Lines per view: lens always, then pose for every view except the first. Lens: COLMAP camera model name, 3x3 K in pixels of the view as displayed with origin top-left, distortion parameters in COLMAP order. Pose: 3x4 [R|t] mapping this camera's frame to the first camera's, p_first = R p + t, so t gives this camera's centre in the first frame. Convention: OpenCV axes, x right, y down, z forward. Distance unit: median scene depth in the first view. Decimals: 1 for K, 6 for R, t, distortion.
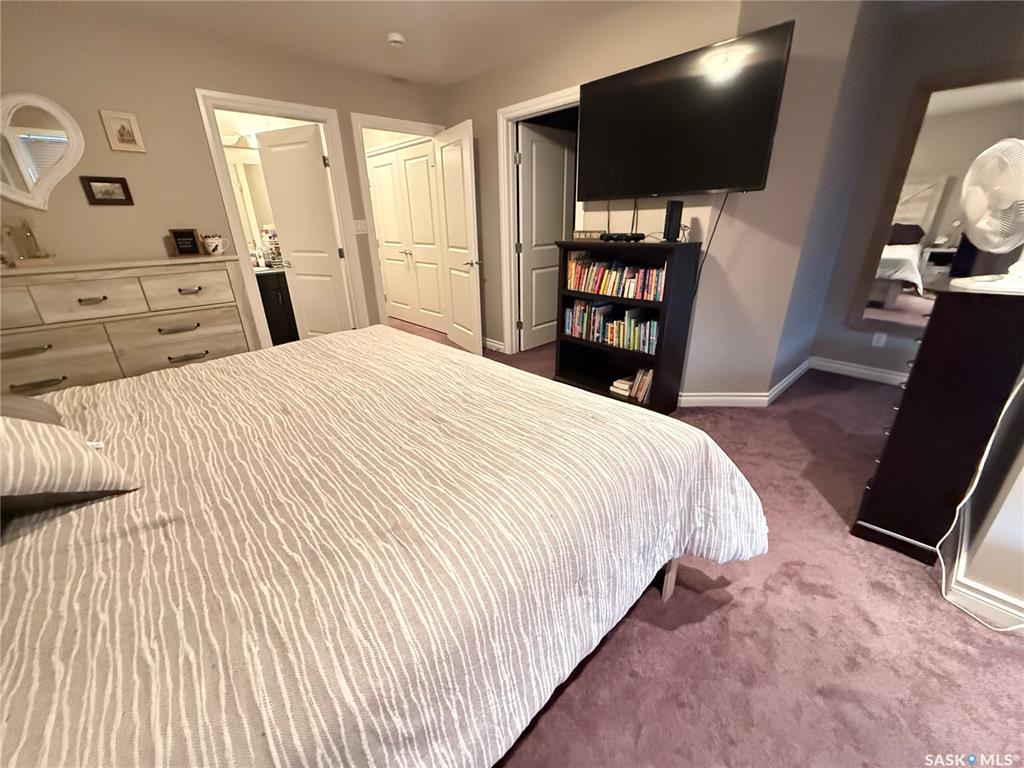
lens RADIAL K [[407.1, 0, 512.8], [0, 407.1, 381.6], [0, 0, 1]] dist [-0.000938, -0.000285]
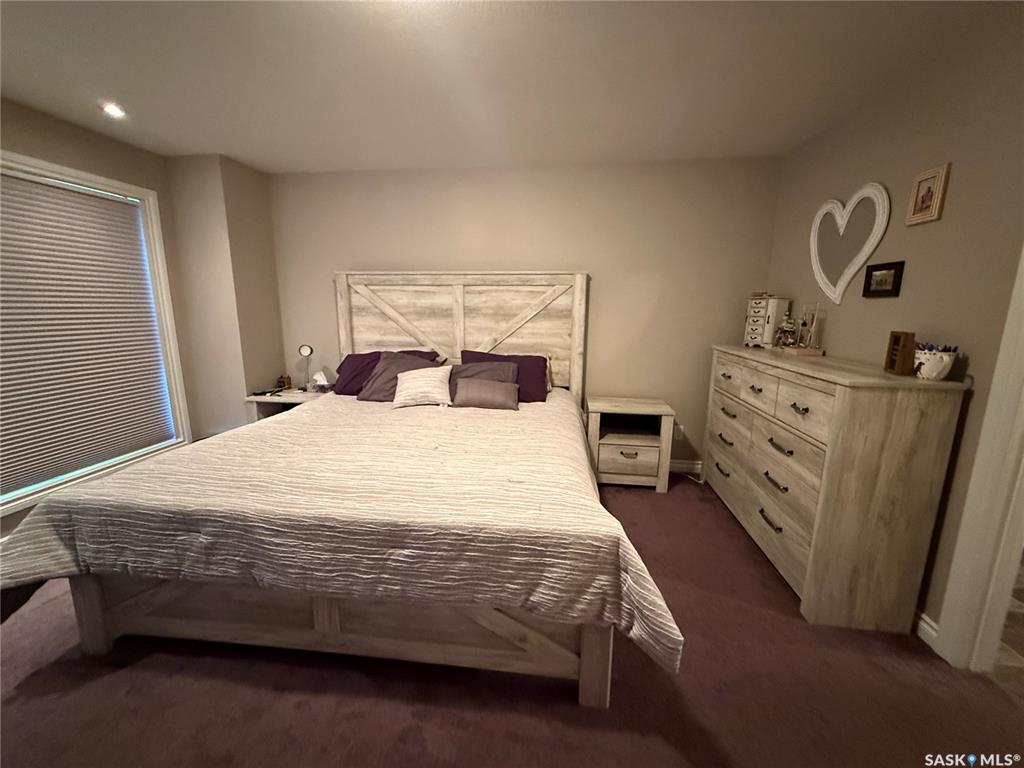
lens RADIAL K [[407.1, 0, 511.8], [0, 407.1, 383.5], [0, 0, 1]] dist [-0.000938, -0.000285]
pose [[-0.761341, 0.131095, -0.634960, 0.051627], [-0.237800, 0.854631, 0.461580, -0.475853], [0.603168, 0.502413, -0.619491, 1.118902]]
